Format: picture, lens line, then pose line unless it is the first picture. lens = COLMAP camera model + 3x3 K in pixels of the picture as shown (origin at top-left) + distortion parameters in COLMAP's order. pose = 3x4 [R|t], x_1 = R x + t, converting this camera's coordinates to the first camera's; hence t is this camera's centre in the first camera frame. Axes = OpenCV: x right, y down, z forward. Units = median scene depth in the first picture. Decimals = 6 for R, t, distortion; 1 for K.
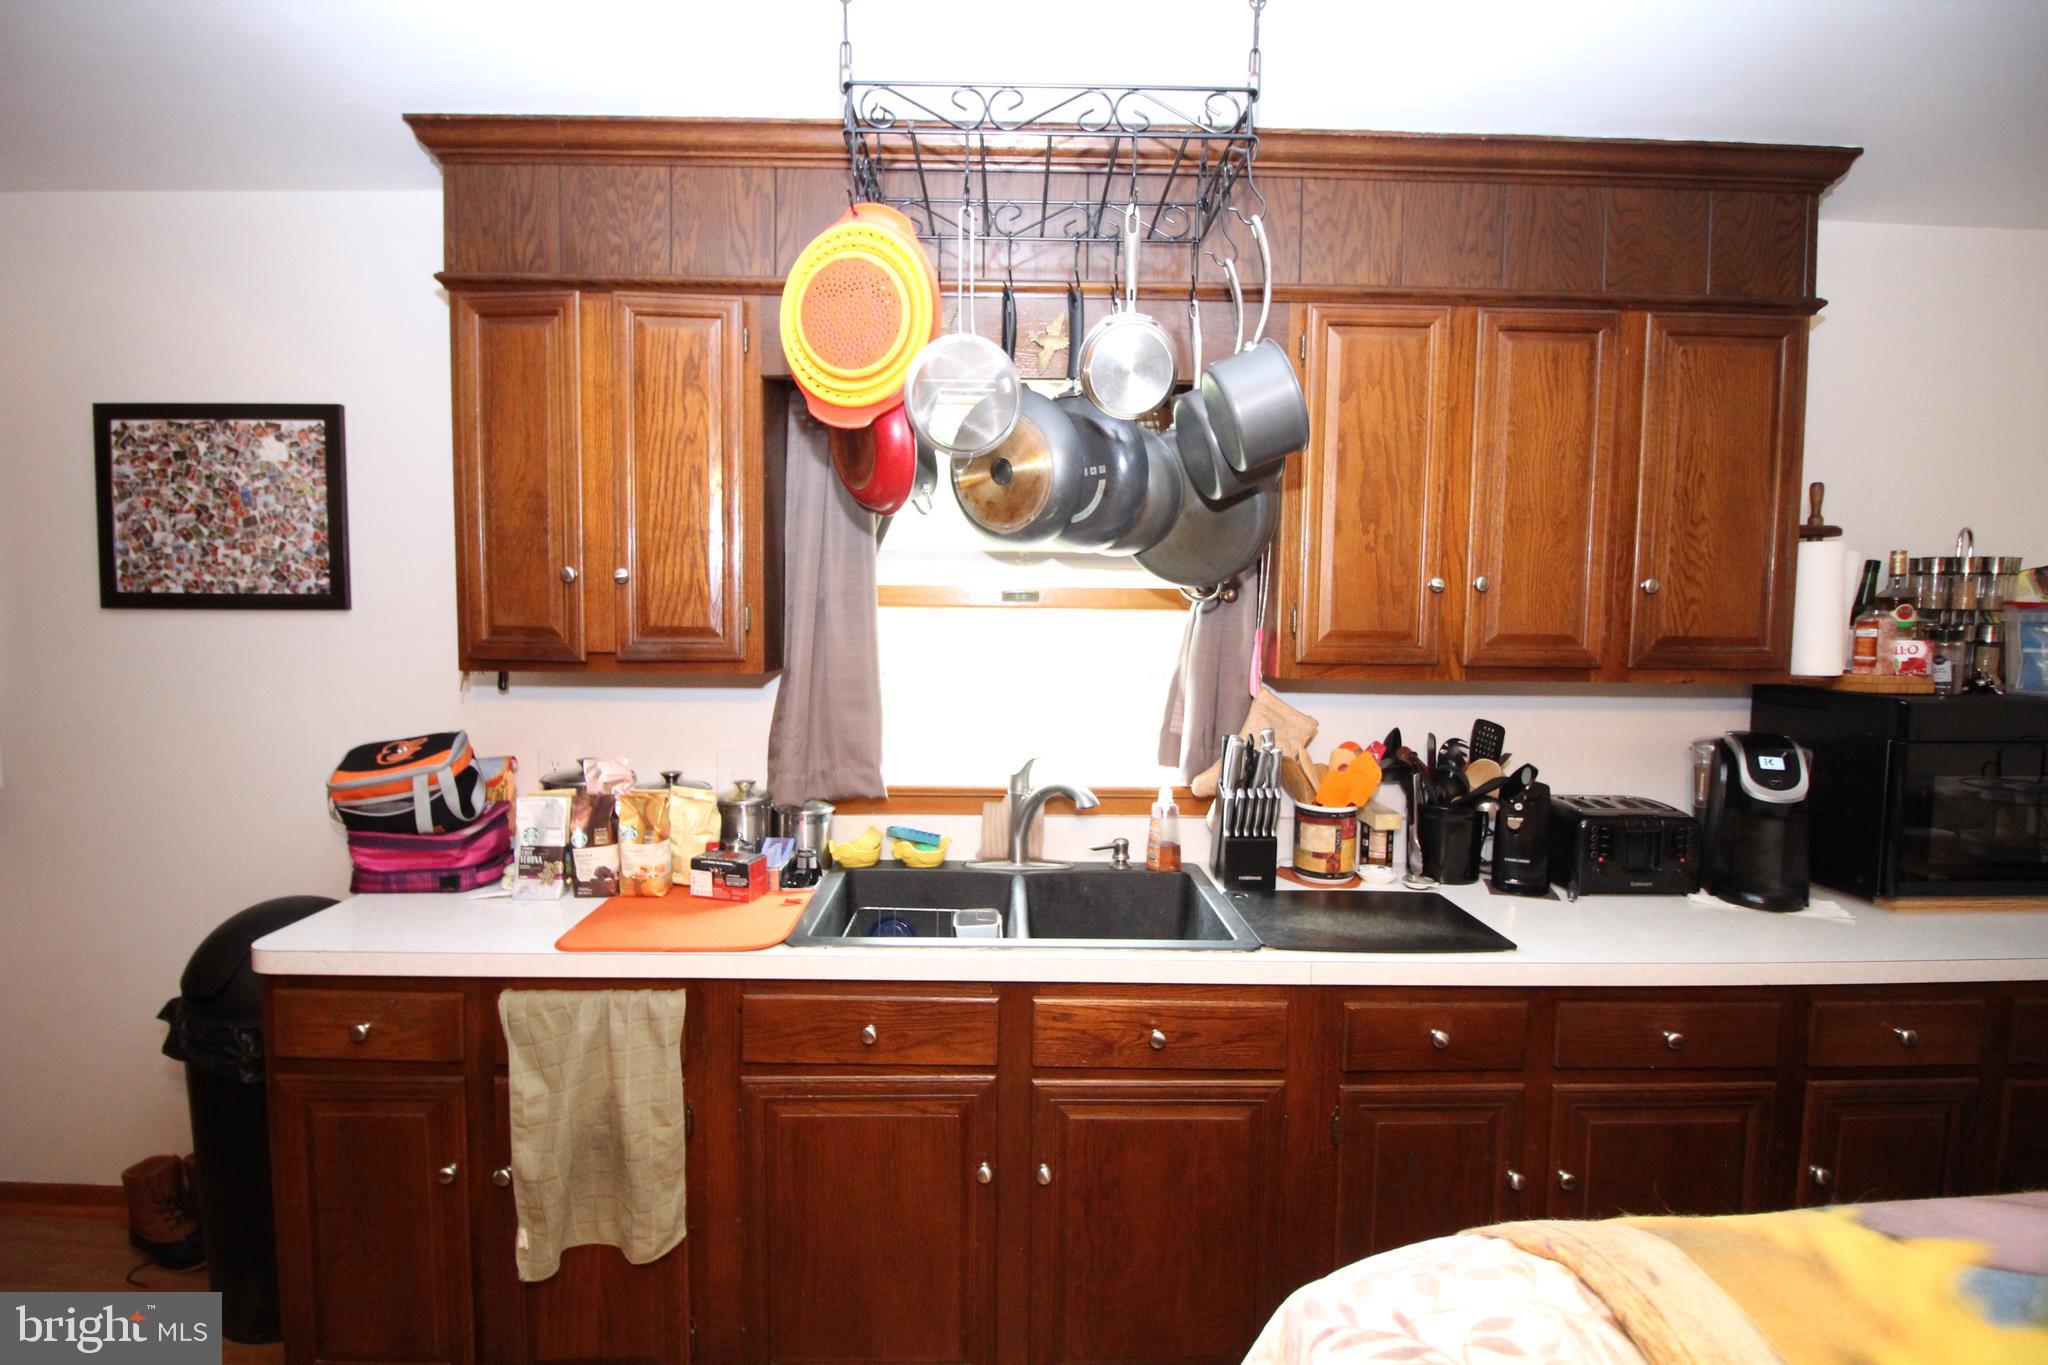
lens RADIAL K [[950.4, 0, 1022.3], [0, 950.4, 668.5], [0, 0, 1]] dist [0.001057, -0.013242]
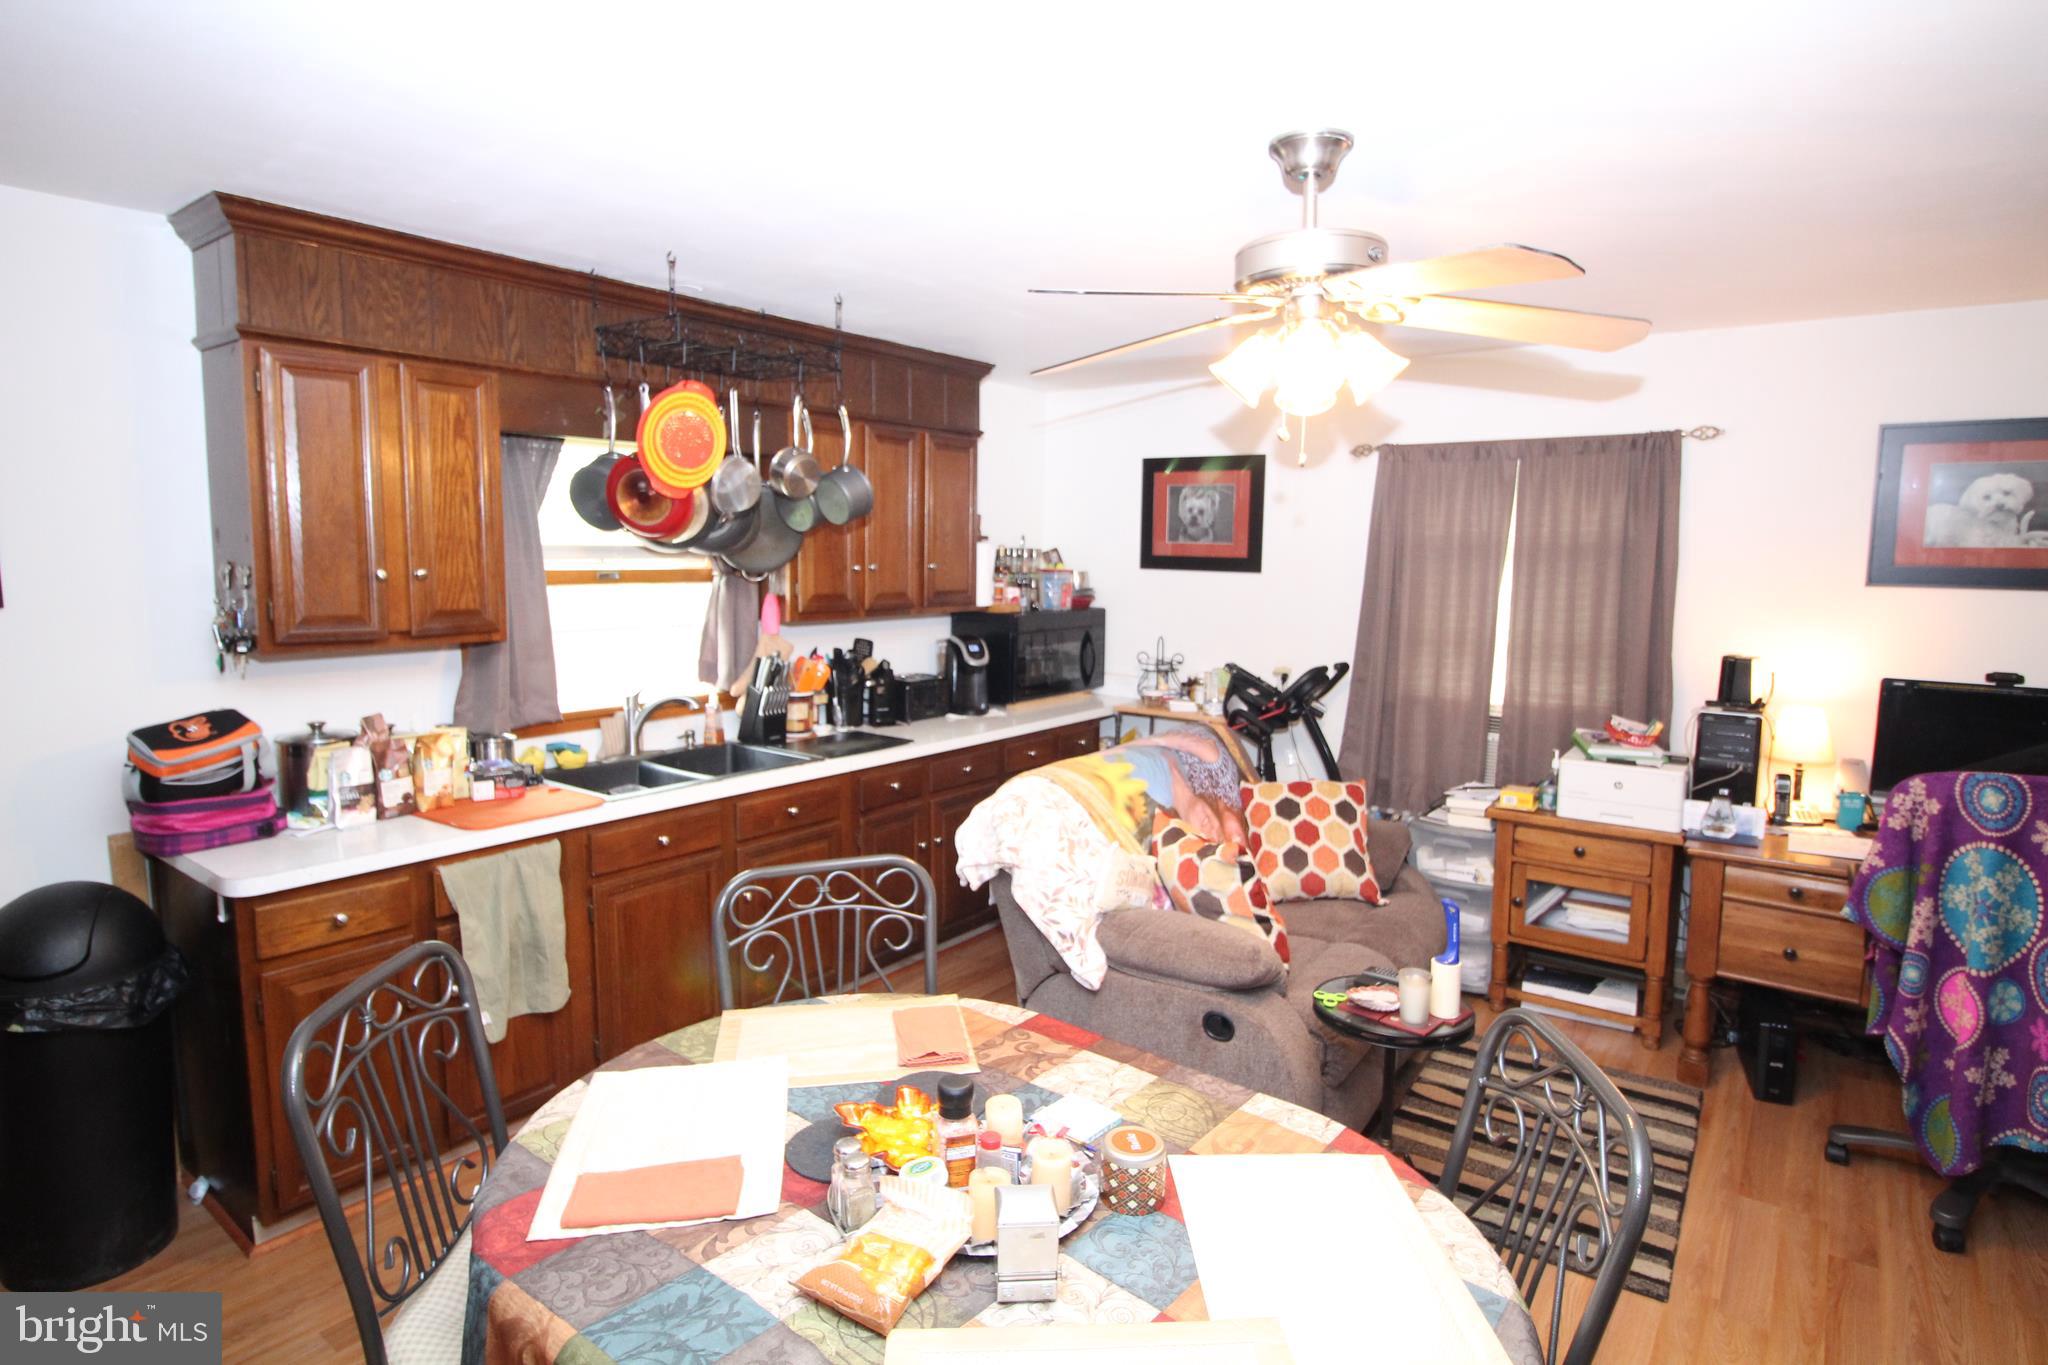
lens RADIAL K [[1127.2, 0, 1024.0], [0, 1127.2, 682.5], [0, 0, 1]] dist [-0.001414, -0.000314]
pose [[0.612911, -0.099983, 0.783801, -1.137847], [0.046216, 0.994800, 0.090759, -0.048325], [-0.788799, -0.019403, 0.614345, -0.653649]]
